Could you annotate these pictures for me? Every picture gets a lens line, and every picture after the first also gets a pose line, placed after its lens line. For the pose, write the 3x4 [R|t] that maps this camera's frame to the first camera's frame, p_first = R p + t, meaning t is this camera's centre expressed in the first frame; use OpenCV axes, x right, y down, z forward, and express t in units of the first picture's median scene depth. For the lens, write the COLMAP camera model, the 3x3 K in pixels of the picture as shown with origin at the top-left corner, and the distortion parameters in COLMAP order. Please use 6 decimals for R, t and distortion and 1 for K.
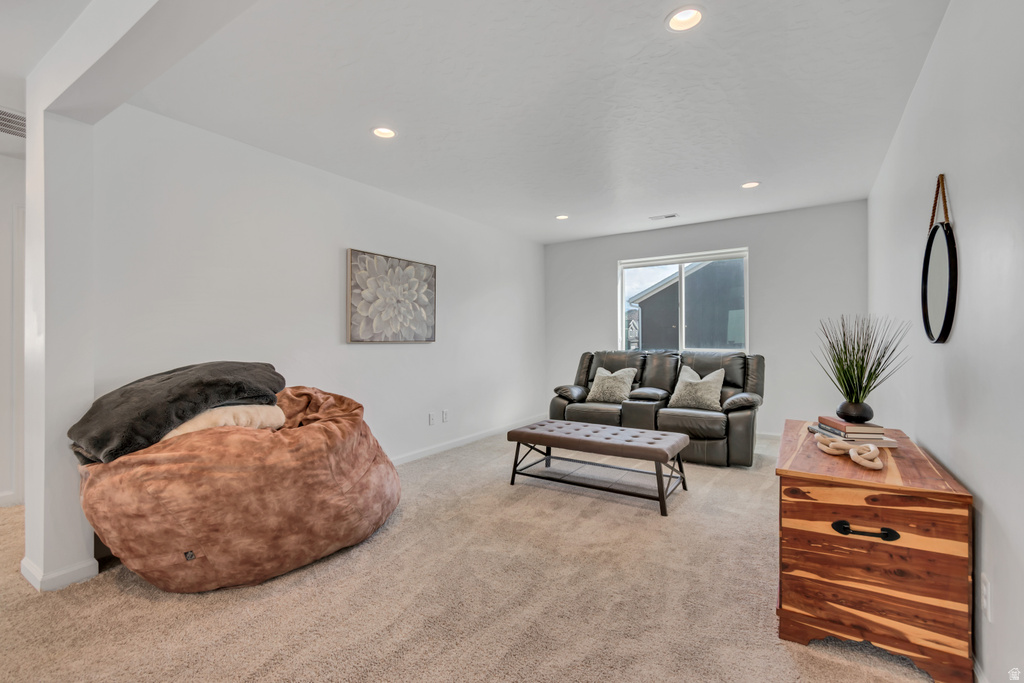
lens RADIAL K [[457.4, 0, 513.1], [0, 457.4, 341.6], [0, 0, 1]] dist [-0.000100, -0.000988]
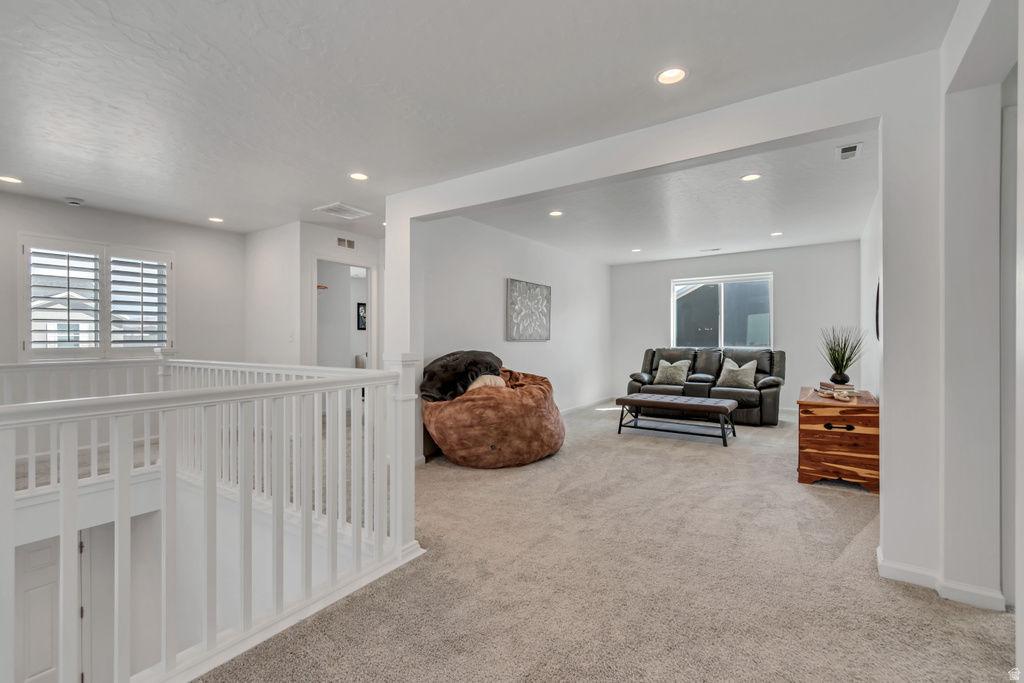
lens RADIAL K [[457.4, 0, 510.9], [0, 457.4, 341.7], [0, 0, 1]] dist [-0.000100, -0.000988]
pose [[0.999700, 0.004747, -0.024027, -0.532695], [-0.004772, 0.999988, -0.001015, 0.014184], [0.024022, 0.001129, 0.999711, -0.872989]]
